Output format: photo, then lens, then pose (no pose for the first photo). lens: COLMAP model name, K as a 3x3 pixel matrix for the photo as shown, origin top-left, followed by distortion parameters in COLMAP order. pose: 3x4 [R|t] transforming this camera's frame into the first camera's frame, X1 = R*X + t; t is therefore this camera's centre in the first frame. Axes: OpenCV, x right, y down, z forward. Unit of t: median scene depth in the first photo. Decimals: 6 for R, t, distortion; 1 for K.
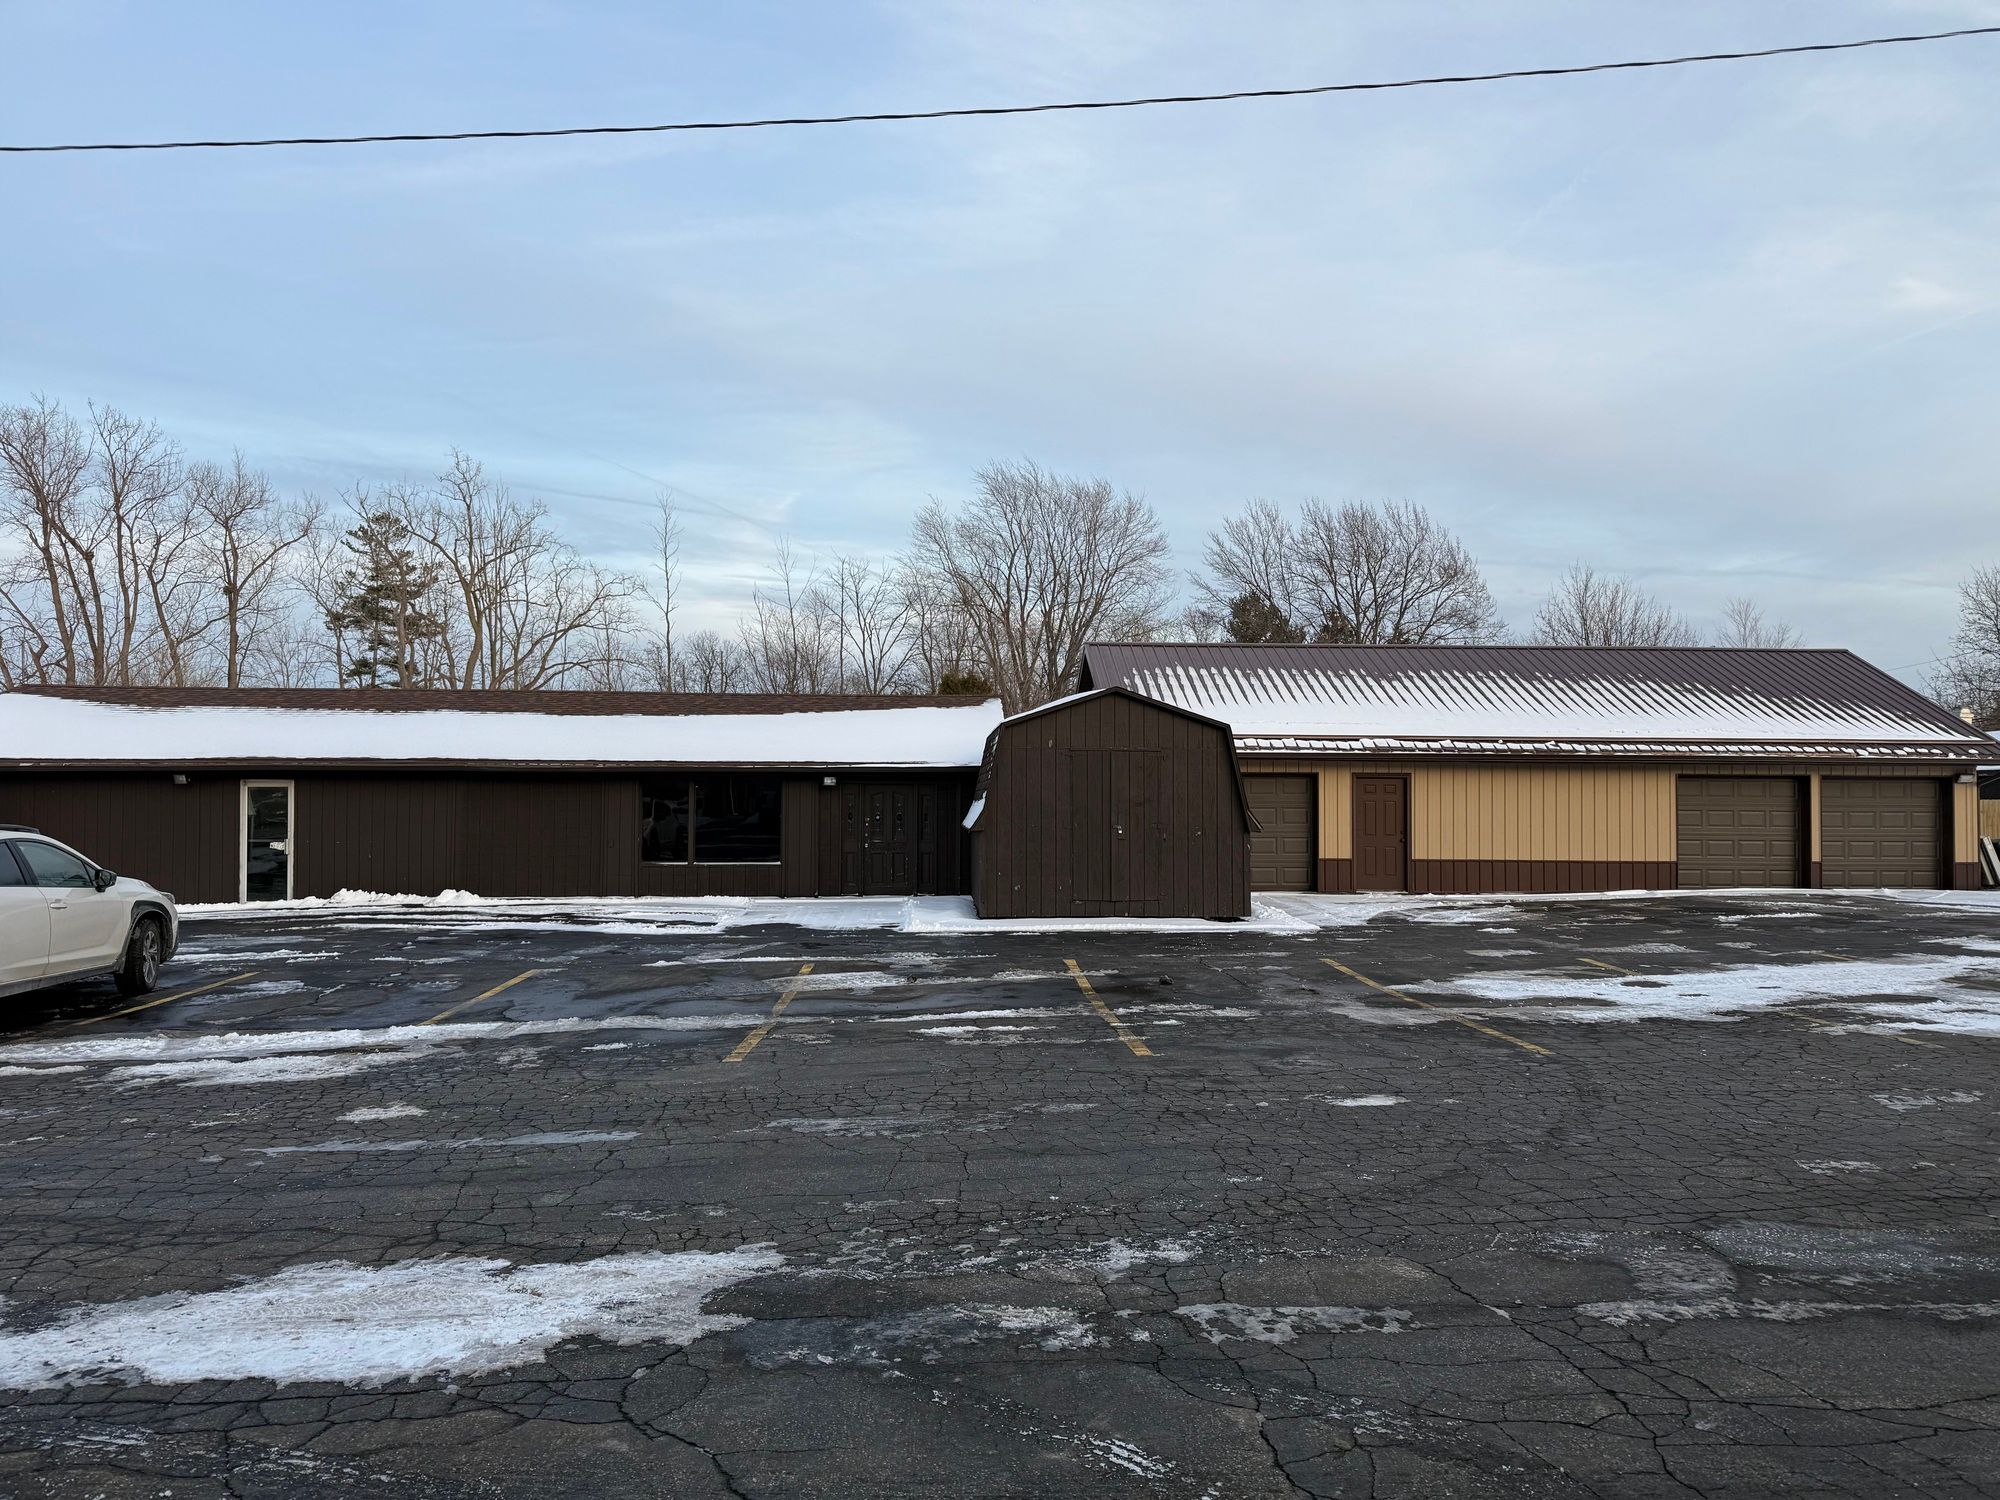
lens RADIAL K [[1421.6, 0, 1003.3], [0, 1421.6, 753.8], [0, 0, 1]] dist [0.058057, -0.042113]
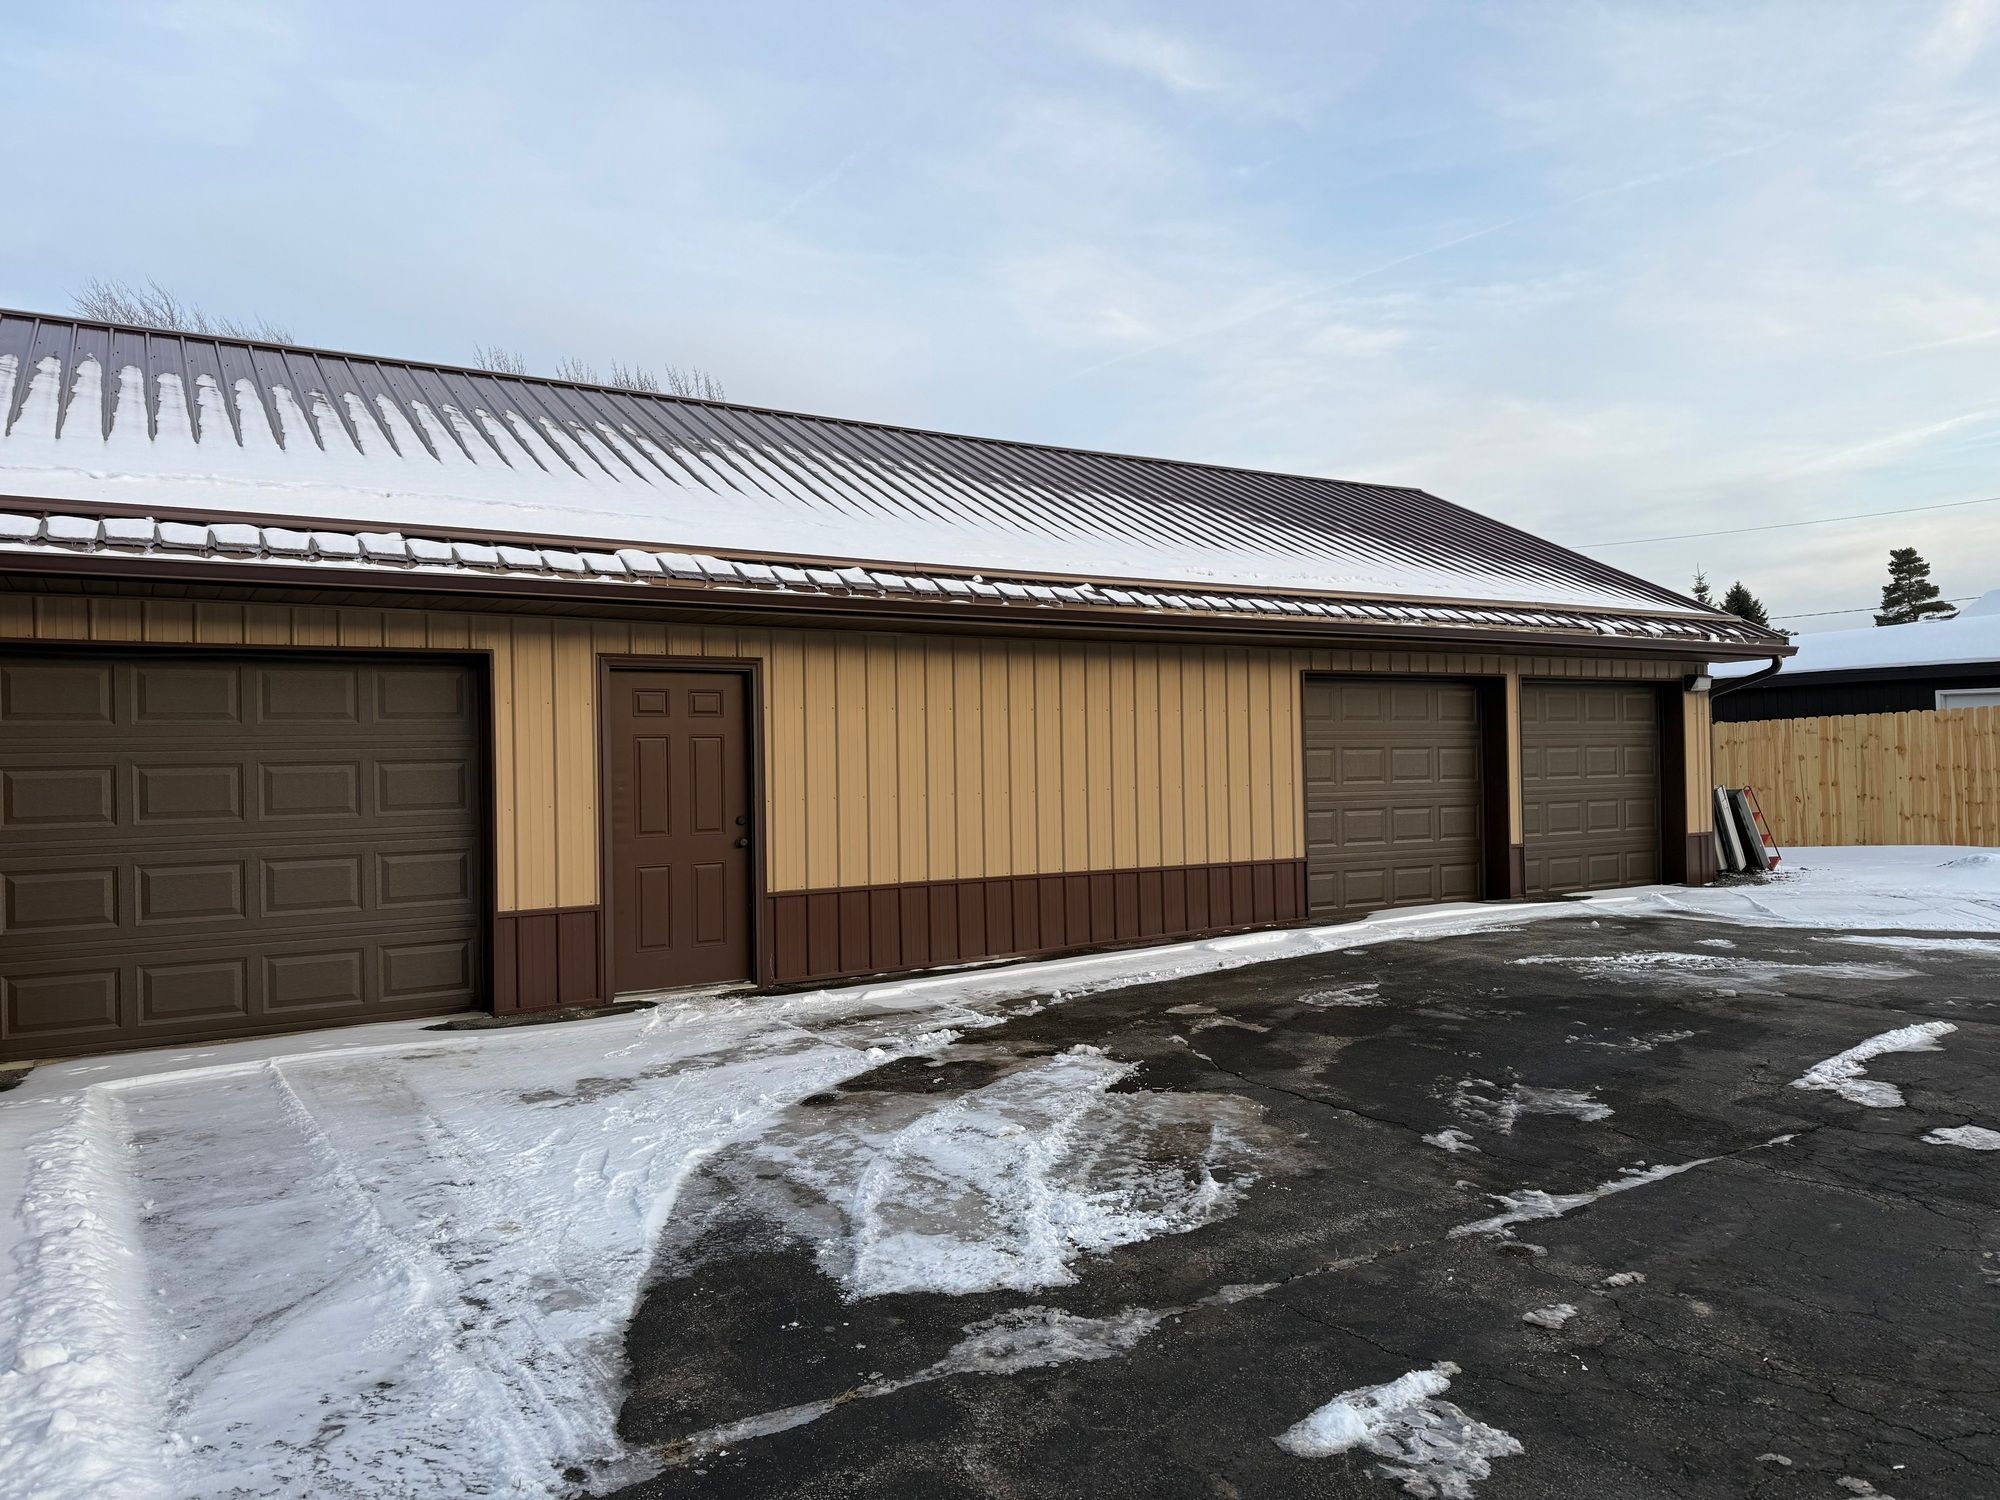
lens RADIAL K [[1421.6, 0, 987.0], [0, 1421.6, 770.4], [0, 0, 1]] dist [0.058057, -0.042113]
pose [[0.889155, -0.023157, 0.457020, 0.169502], [0.009566, 0.999441, 0.032030, 0.031116], [-0.457506, -0.024108, 0.888880, 0.648644]]
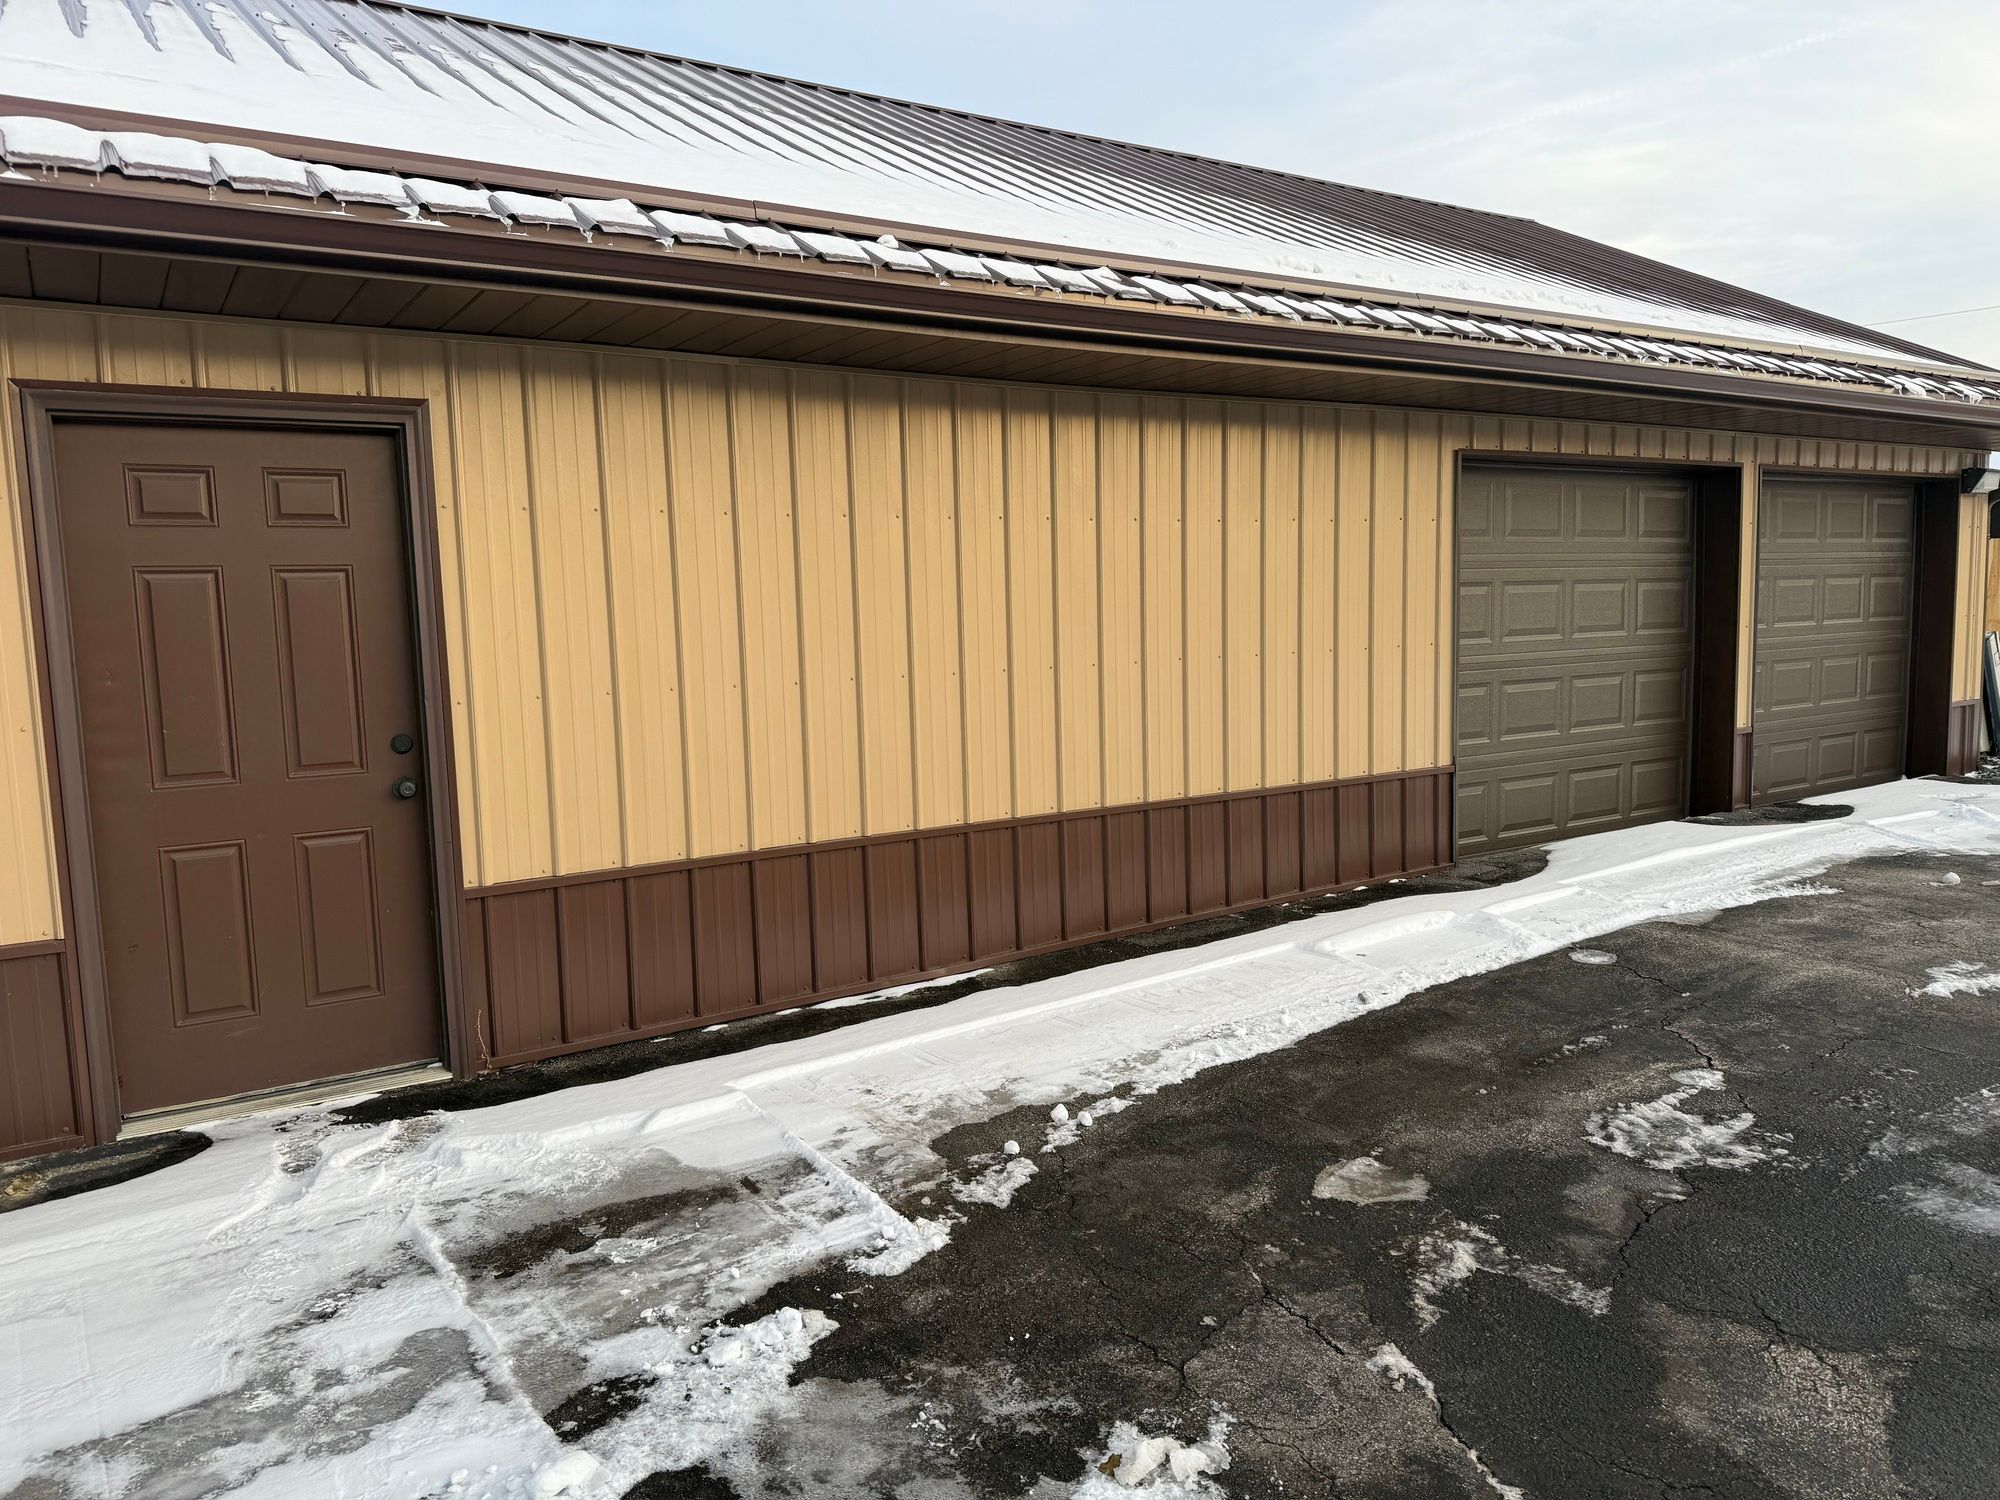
lens RADIAL K [[1421.6, 0, 995.2], [0, 1421.6, 733.5], [0, 0, 1]] dist [0.058057, -0.042113]
pose [[0.873845, -0.073158, 0.480668, 0.260254], [0.016661, 0.992540, 0.120775, 0.033590], [-0.485918, -0.097530, 0.868546, 0.814122]]
